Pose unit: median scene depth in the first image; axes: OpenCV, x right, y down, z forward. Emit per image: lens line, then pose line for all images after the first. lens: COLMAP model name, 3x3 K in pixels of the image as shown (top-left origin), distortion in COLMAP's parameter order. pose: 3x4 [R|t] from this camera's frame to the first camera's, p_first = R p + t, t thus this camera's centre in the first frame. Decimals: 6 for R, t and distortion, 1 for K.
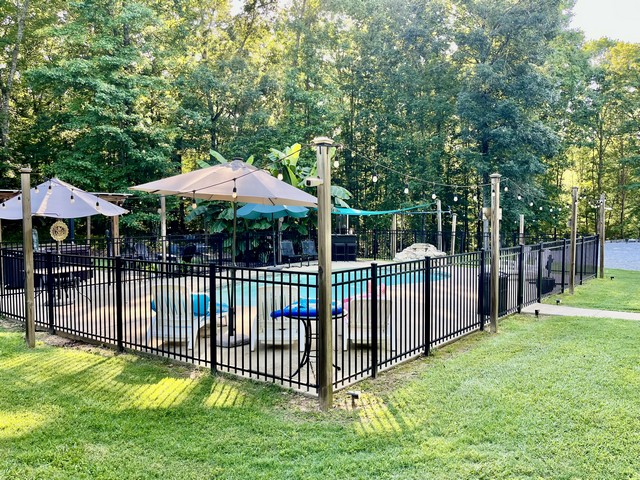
lens RADIAL K [[491.2, 0, 319.7], [0, 491.2, 239.9], [0, 0, 1]] dist [-0.004774, -0.015065]
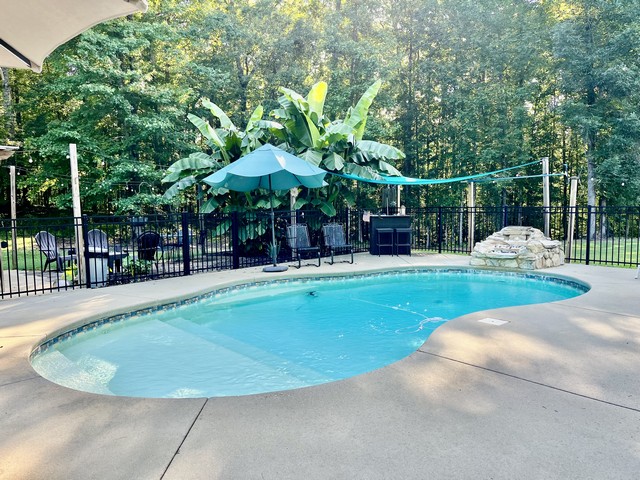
lens RADIAL K [[491.2, 0, 321.6], [0, 491.2, 241.8], [0, 0, 1]] dist [-0.004774, -0.015065]
pose [[0.992221, -0.007015, -0.124291, 0.028157], [0.010471, 0.999576, 0.027175, 0.004859], [0.124047, -0.028265, 0.991874, 0.248364]]
